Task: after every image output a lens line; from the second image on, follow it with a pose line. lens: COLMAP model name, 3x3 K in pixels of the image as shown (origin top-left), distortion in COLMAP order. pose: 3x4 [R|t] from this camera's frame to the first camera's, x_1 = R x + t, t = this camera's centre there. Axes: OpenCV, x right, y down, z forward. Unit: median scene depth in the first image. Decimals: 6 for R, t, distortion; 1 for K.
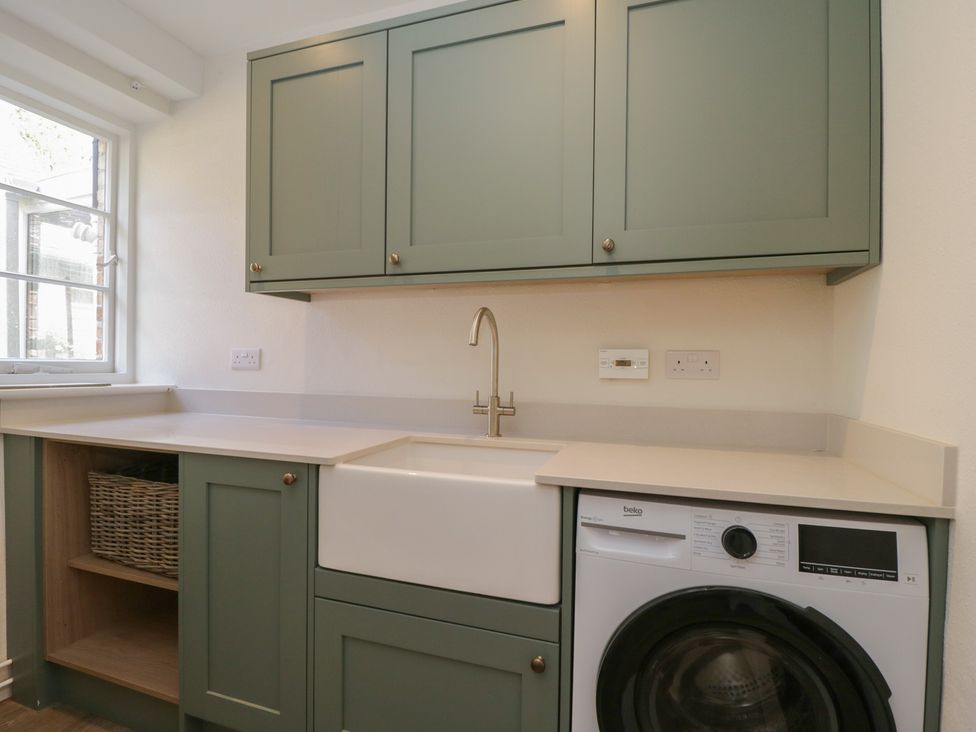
lens RADIAL K [[509.7, 0, 482.7], [0, 509.7, 368.7], [0, 0, 1]] dist [0.001308, -0.013950]
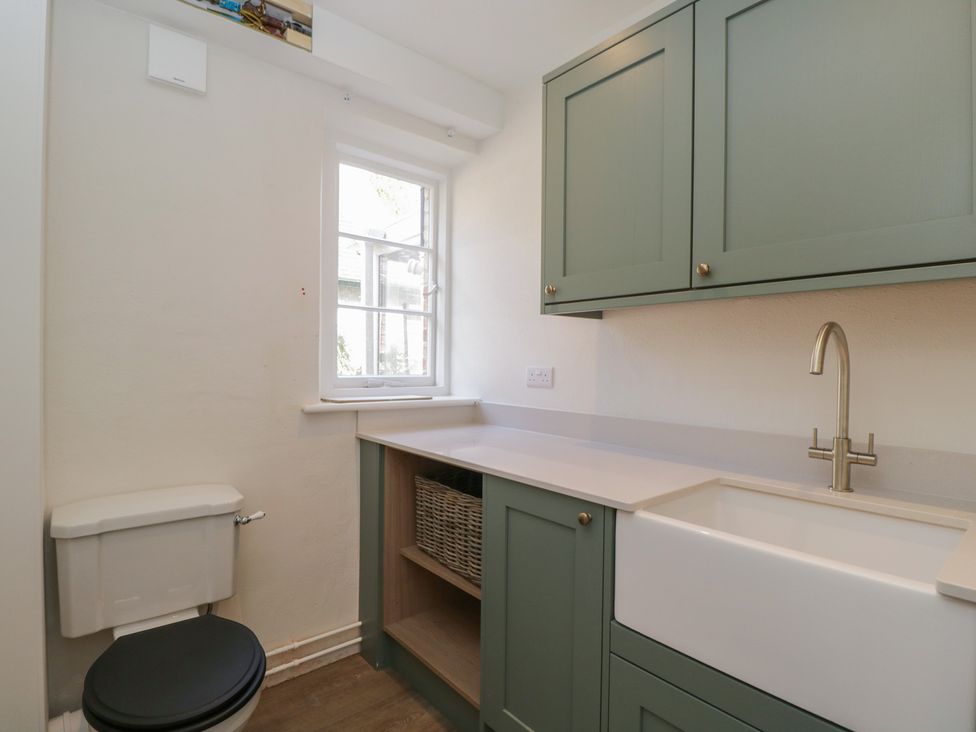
lens RADIAL K [[509.7, 0, 482.7], [0, 509.7, 368.7], [0, 0, 1]] dist [0.001308, -0.013950]
pose [[0.857669, 0.004454, -0.514182, -0.047469], [-0.005642, 0.999984, -0.000748, -0.044105], [0.514171, 0.003542, 0.857681, 0.080723]]
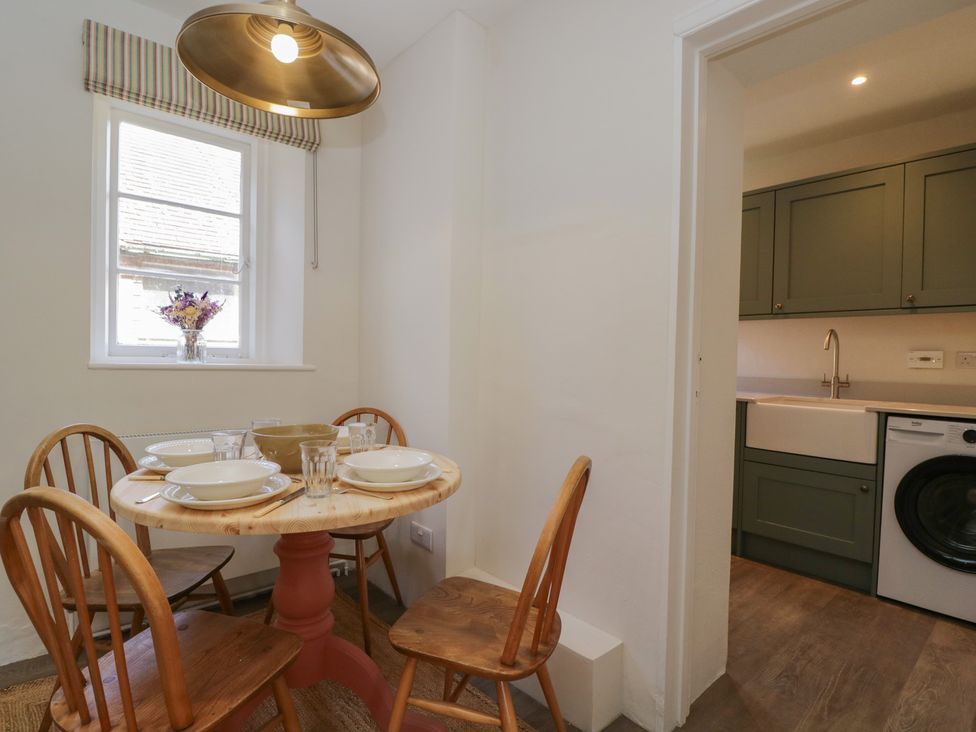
lens RADIAL K [[508.2, 0, 482.4], [0, 508.2, 366.1], [0, 0, 1]] dist [0.002169, -0.014801]
pose [[0.864003, 0.014552, -0.503276, -0.158278], [-0.011962, 0.999893, 0.008374, 0.016244], [0.503344, -0.001215, 0.864085, -1.216203]]
